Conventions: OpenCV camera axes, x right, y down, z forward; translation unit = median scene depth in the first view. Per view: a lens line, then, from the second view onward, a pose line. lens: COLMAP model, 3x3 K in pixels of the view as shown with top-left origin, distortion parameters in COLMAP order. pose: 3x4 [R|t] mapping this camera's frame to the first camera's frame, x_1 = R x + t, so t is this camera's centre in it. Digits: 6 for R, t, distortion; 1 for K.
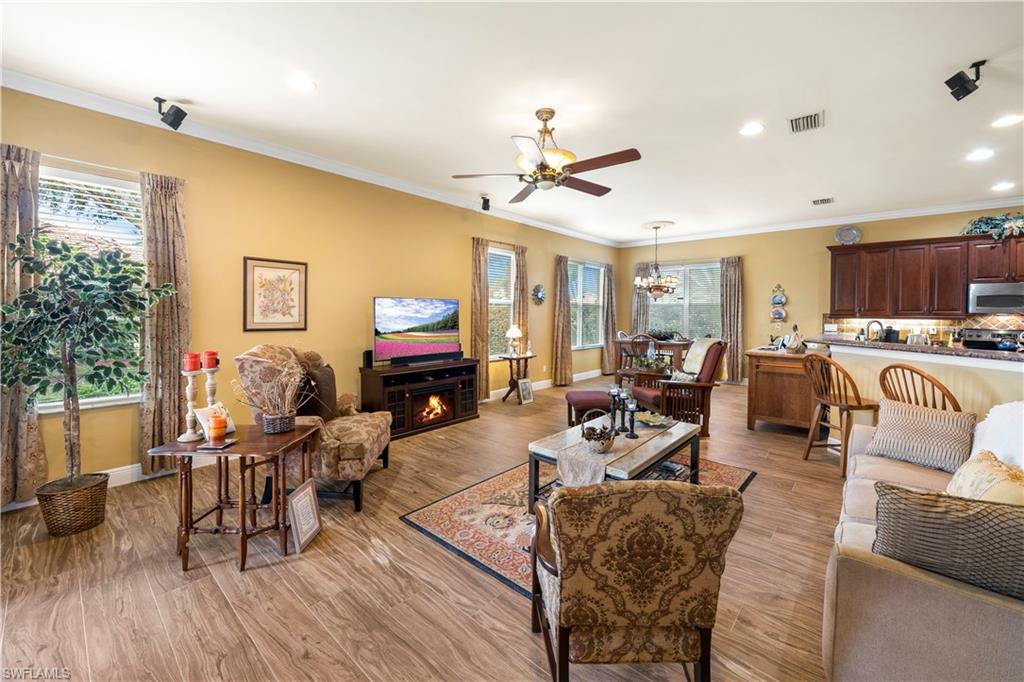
lens RADIAL K [[402.7, 0, 507.0], [0, 402.7, 321.1], [0, 0, 1]] dist [-0.001536, -0.000176]
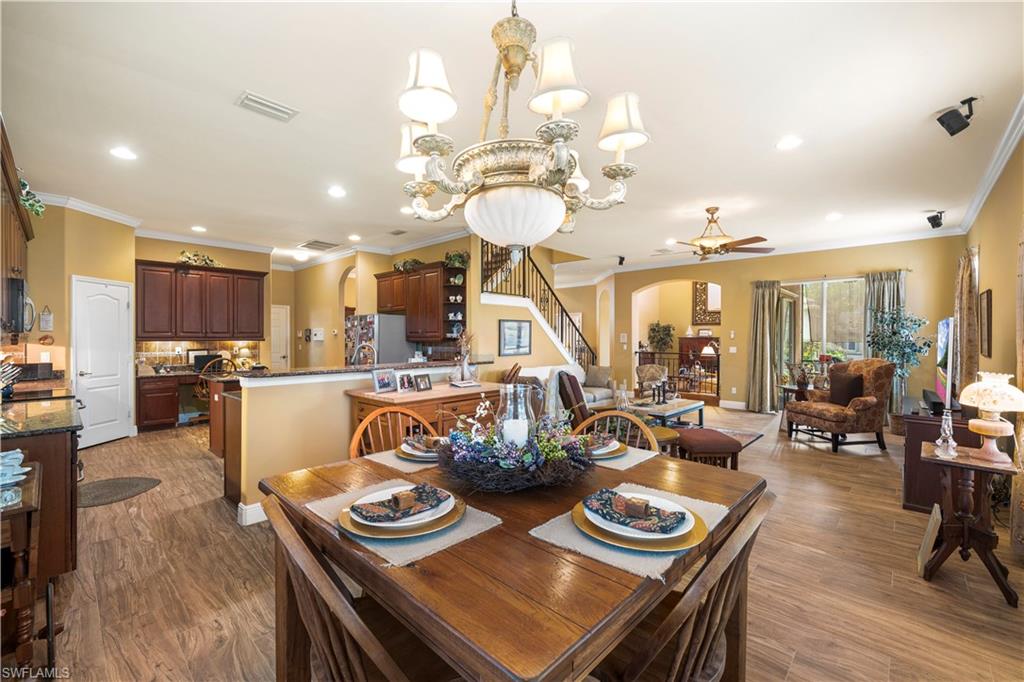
lens RADIAL K [[420.4, 0, 510.7], [0, 420.4, 338.8], [0, 0, 1]] dist [0.001397, -0.000070]
pose [[-0.999731, -0.007483, 0.021938, 0.458450], [-0.006930, 0.999658, 0.025215, -0.029471], [-0.022119, 0.025056, -0.999441, 1.460417]]
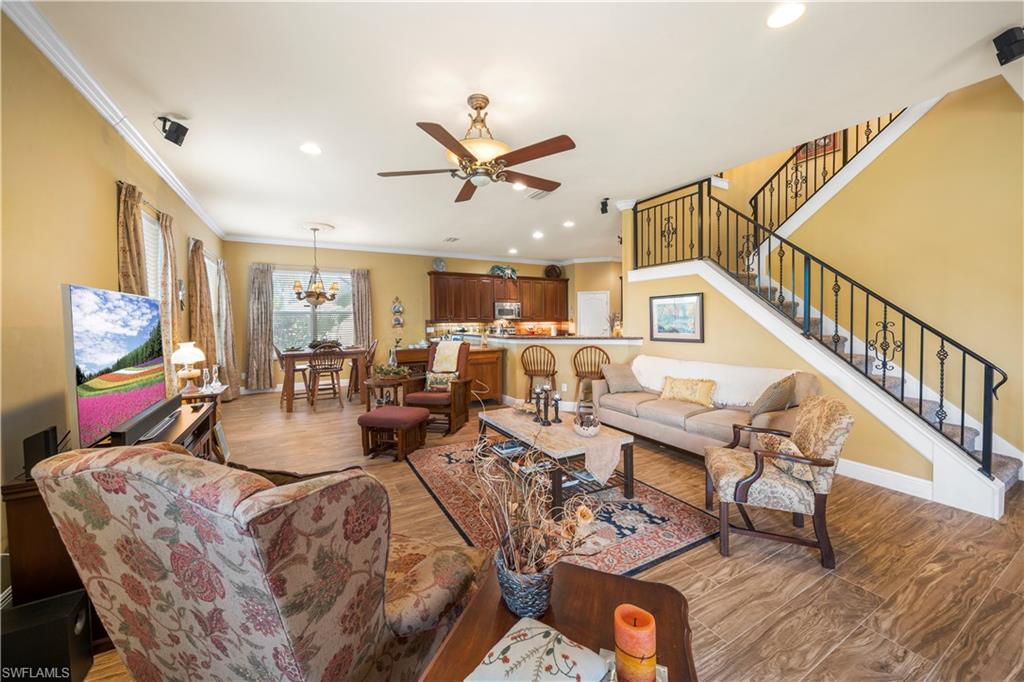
lens RADIAL K [[381.8, 0, 508.5], [0, 381.8, 330.4], [0, 0, 1]] dist [-0.000763, -0.000069]
pose [[0.333417, -0.035114, 0.942125, -0.392589], [0.031570, 0.999162, 0.026067, -0.010118], [-0.942251, 0.021052, 0.334246, 0.363364]]
